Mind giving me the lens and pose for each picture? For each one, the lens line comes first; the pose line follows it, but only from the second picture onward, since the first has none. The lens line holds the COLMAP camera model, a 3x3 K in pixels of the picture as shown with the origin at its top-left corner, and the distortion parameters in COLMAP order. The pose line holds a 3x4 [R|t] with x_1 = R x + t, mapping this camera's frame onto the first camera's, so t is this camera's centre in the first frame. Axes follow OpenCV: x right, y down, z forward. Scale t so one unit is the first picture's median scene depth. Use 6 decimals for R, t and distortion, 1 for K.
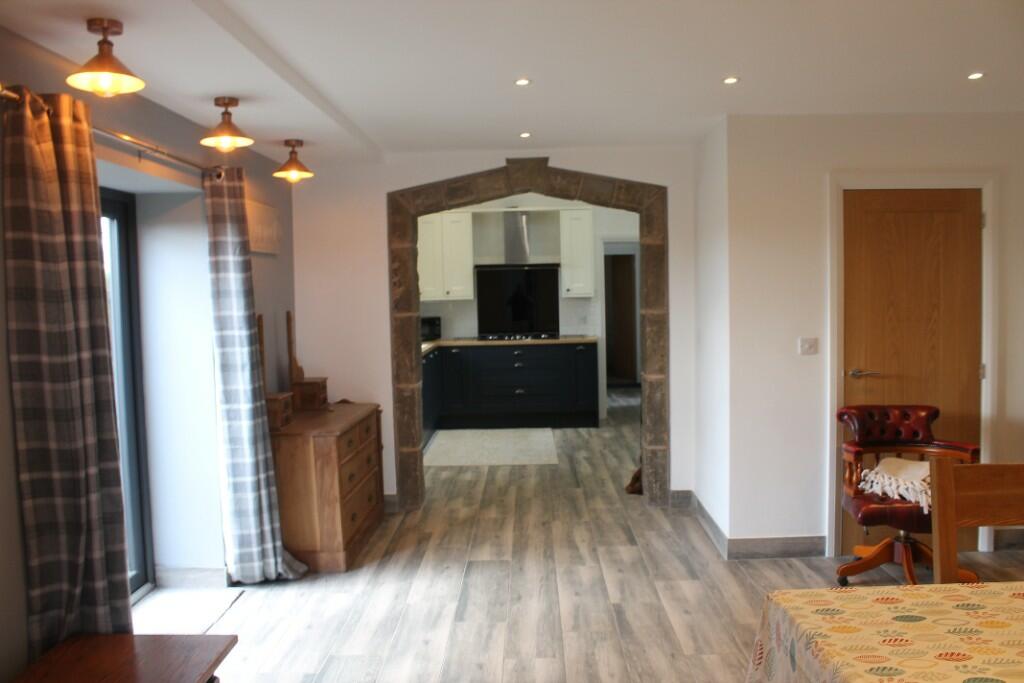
lens RADIAL K [[846.0, 0, 520.8], [0, 846.0, 339.5], [0, 0, 1]] dist [-0.154405, 0.102394]
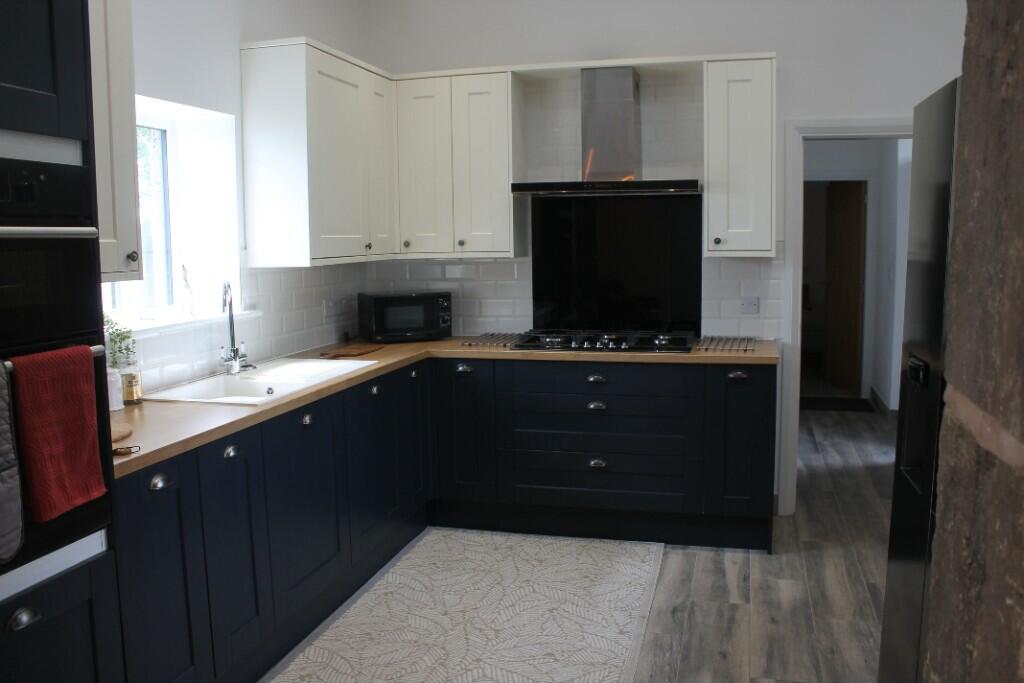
lens RADIAL K [[914.1, 0, 518.2], [0, 914.1, 347.5], [0, 0, 1]] dist [-0.109525, 0.017349]
pose [[0.972232, 0.041189, -0.230367, 0.115933], [-0.026065, 0.997323, 0.068314, -0.056903], [0.232564, -0.060412, 0.970703, 0.870313]]
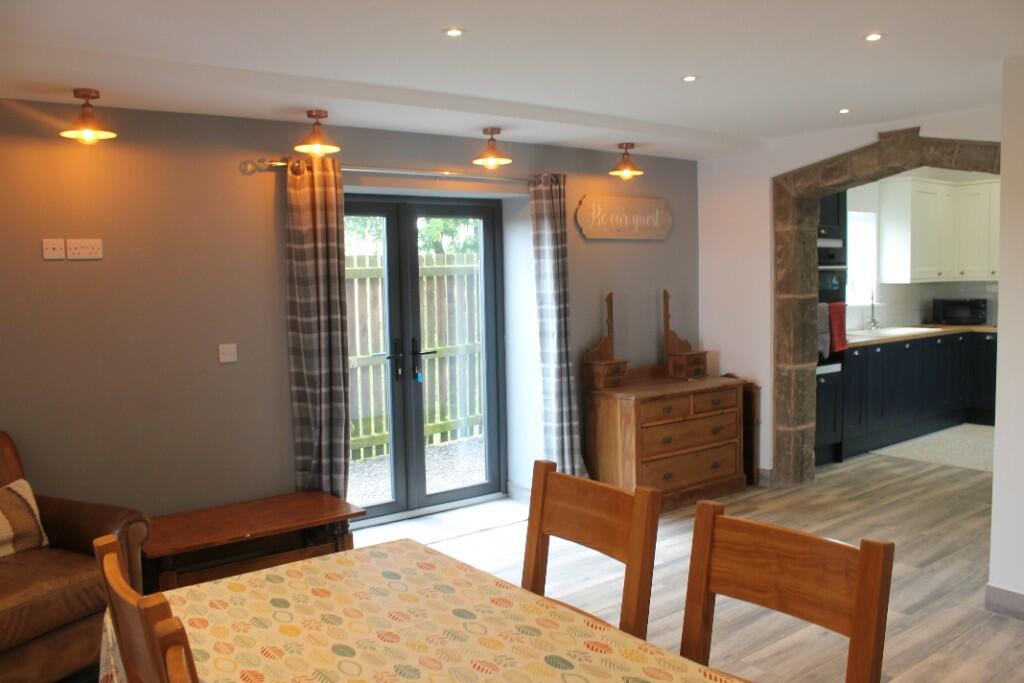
lens RADIAL K [[846.0, 0, 512.0], [0, 846.0, 344.8], [0, 0, 1]] dist [-0.154405, 0.102394]
pose [[0.630101, 0.074387, -0.772942, 0.452914], [-0.040711, 0.997197, 0.062782, -0.021682], [0.775445, -0.008092, 0.631363, 0.112822]]
